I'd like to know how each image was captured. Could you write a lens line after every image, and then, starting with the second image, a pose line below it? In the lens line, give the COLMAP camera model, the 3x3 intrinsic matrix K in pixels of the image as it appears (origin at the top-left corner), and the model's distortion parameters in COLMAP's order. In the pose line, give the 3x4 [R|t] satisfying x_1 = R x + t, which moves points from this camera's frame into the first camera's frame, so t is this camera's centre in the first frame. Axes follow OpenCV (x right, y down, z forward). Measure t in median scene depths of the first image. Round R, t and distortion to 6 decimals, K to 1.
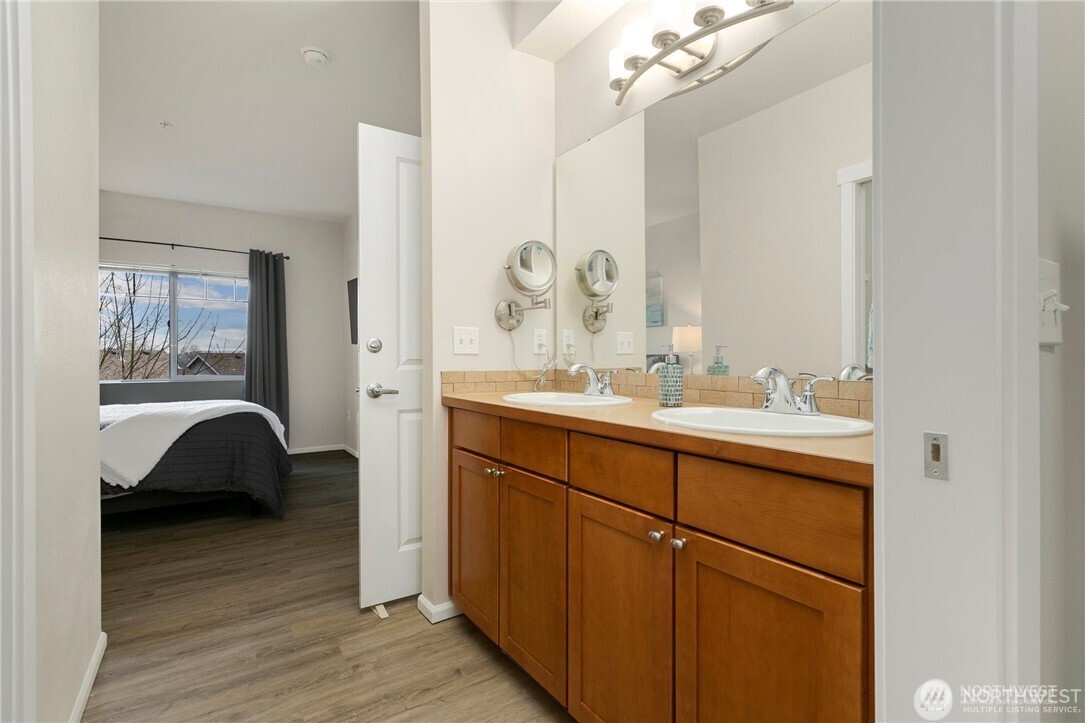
lens RADIAL K [[522.0, 0, 545.5], [0, 522.0, 357.4], [0, 0, 1]] dist [0.003519, 0.001641]
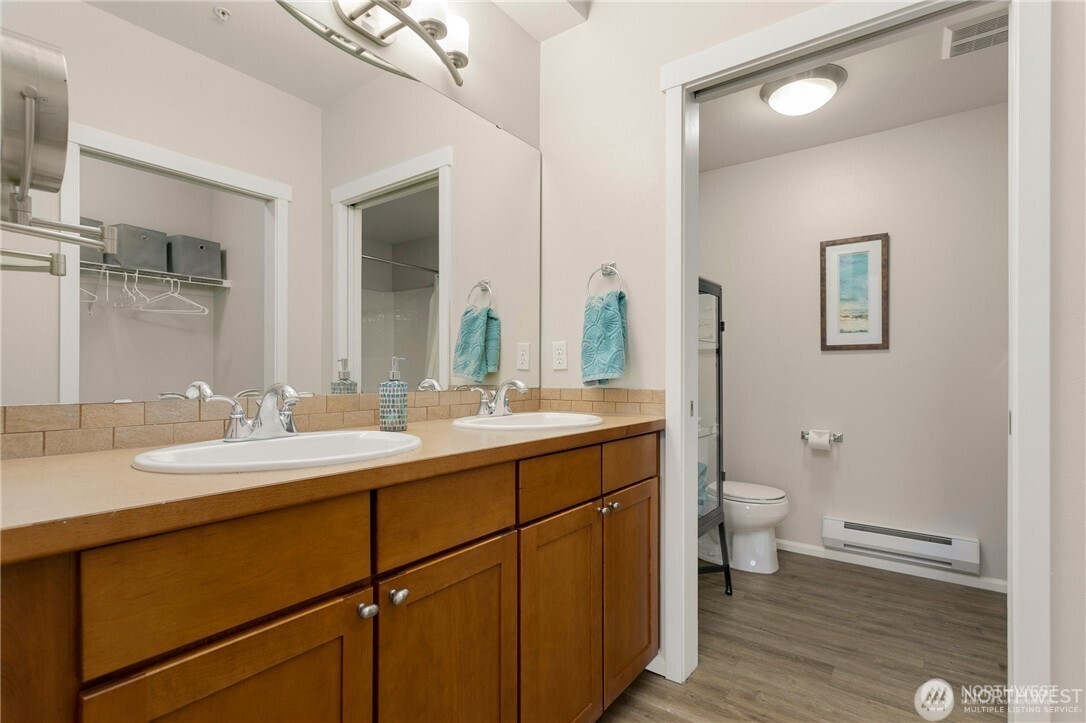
lens RADIAL K [[522.4, 0, 545.4], [0, 522.4, 371.8], [0, 0, 1]] dist [0.003519, 0.001641]
pose [[-0.346351, 0.006354, 0.938083, -0.752733], [-0.002837, 0.999965, -0.007821, 0.005251], [-0.938101, -0.005370, -0.346321, 1.249420]]
